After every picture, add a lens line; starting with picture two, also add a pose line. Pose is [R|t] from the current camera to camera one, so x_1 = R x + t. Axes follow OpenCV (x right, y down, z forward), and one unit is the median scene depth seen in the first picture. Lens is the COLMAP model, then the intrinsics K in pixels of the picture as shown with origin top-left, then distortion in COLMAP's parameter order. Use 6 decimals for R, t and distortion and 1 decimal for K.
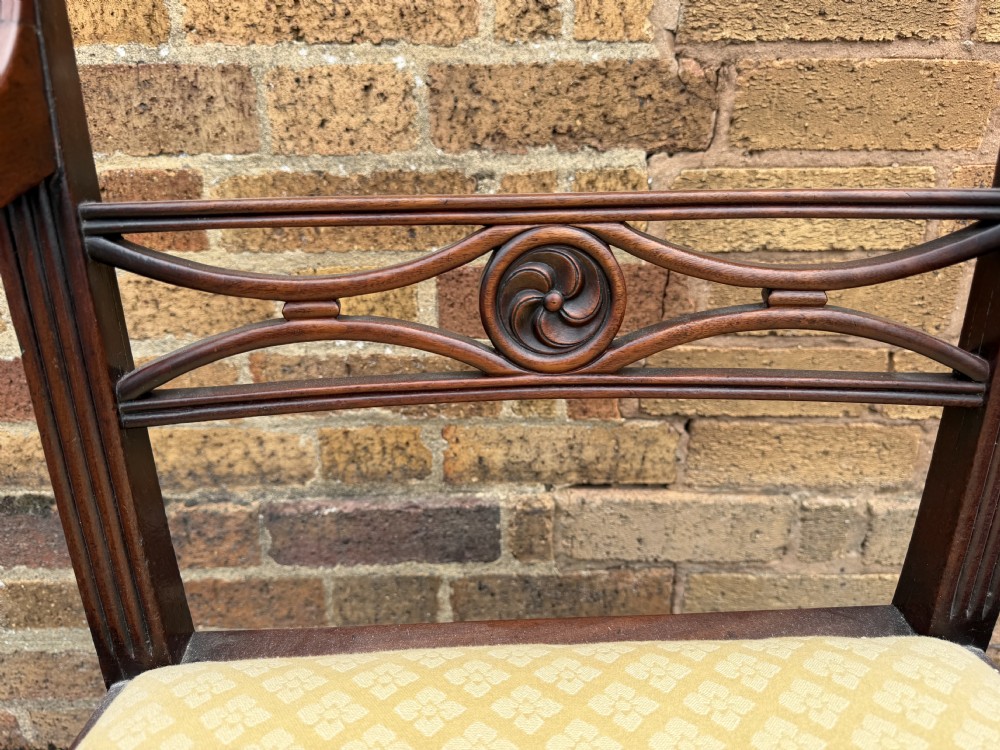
lens RADIAL K [[698.9, 0, 500.0], [0, 698.9, 375.0], [0, 0, 1]] dist [-0.027452, 0.009300]
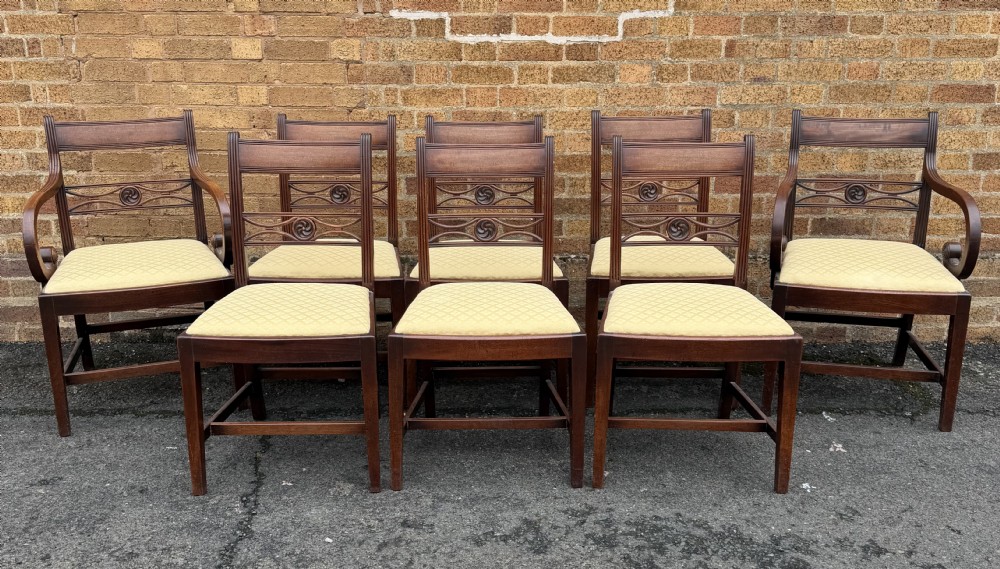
lens RADIAL K [[900.2, 0, 497.5], [0, 900.2, 304.8], [0, 0, 1]] dist [0.134742, -0.272414]
pose [[0.999873, 0.011560, -0.010969, 2.999069], [-0.012626, 0.994635, -0.102670, 1.104727], [0.009723, 0.102795, 0.994655, -4.744004]]
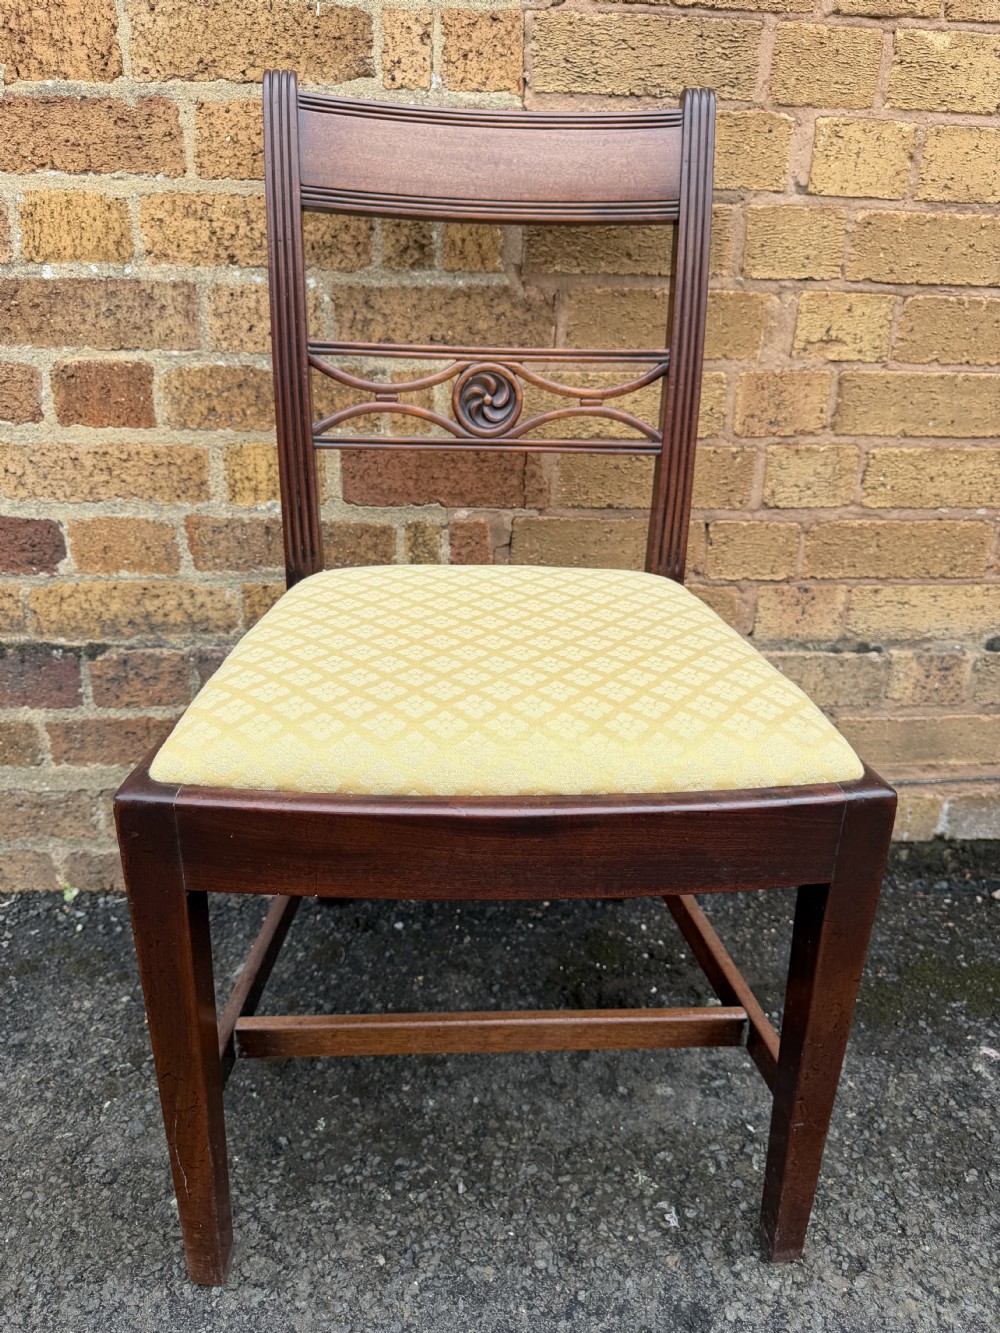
lens RADIAL K [[920.7, 0, 498.7], [0, 920.7, 662.9], [0, 0, 1]] dist [-0.002515, -0.005150]
pose [[0.998365, 0.003263, 0.057068, 0.107382], [-0.002164, 0.999811, -0.019310, 0.286770], [-0.057121, 0.019155, 0.998184, -0.709791]]
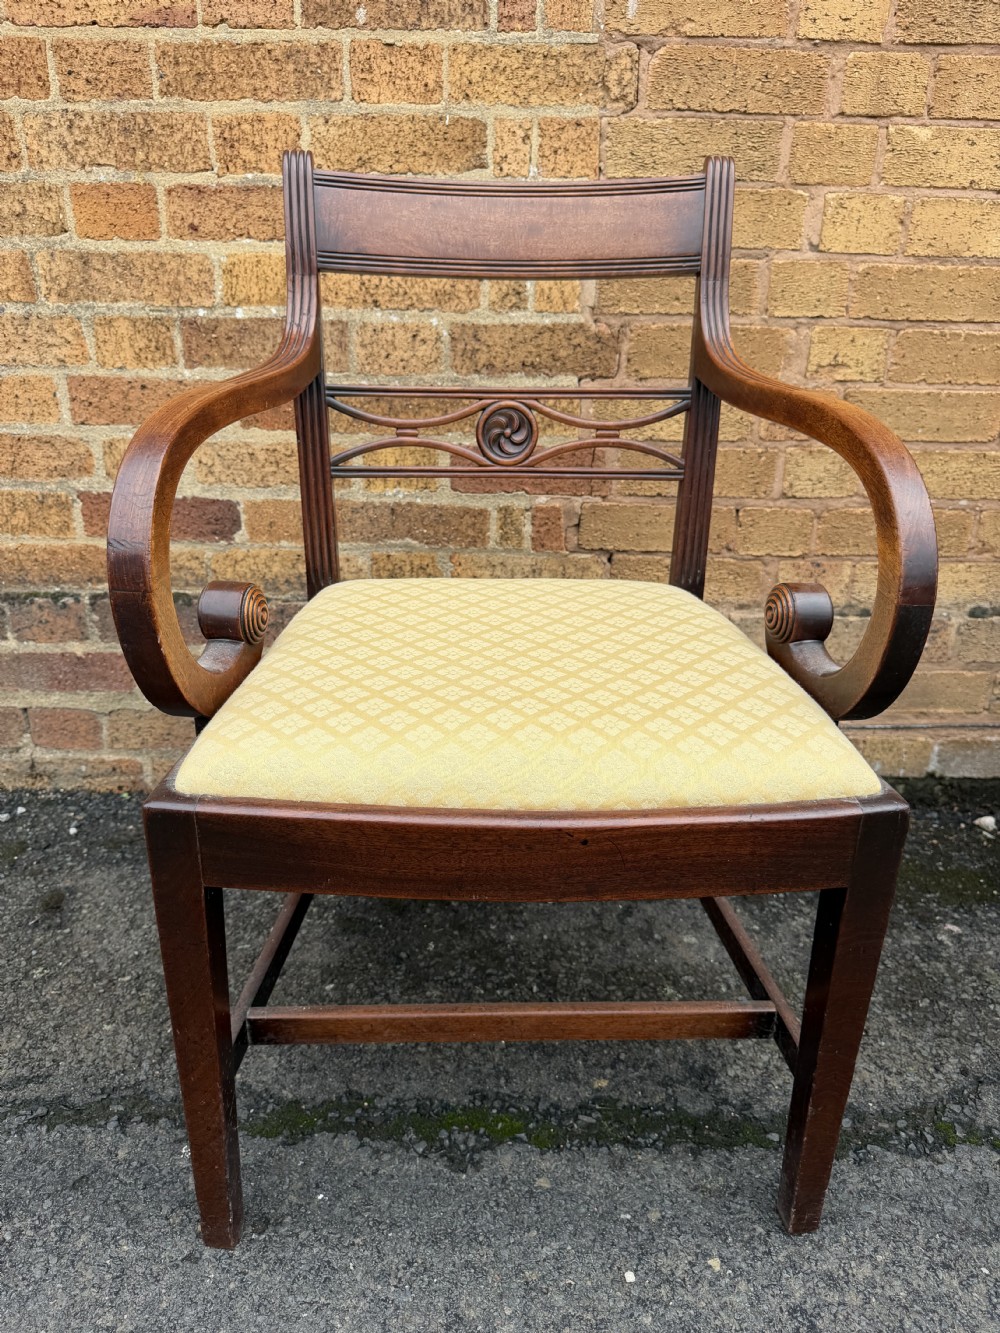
lens RADIAL K [[916.3, 0, 498.8], [0, 916.3, 669.9], [0, 0, 1]] dist [0.001352, -0.008434]
pose [[0.999645, 0.025911, -0.006171, 0.051519], [-0.026047, 0.999395, -0.023053, 0.446602], [0.005570, 0.023206, 0.999715, -1.208787]]
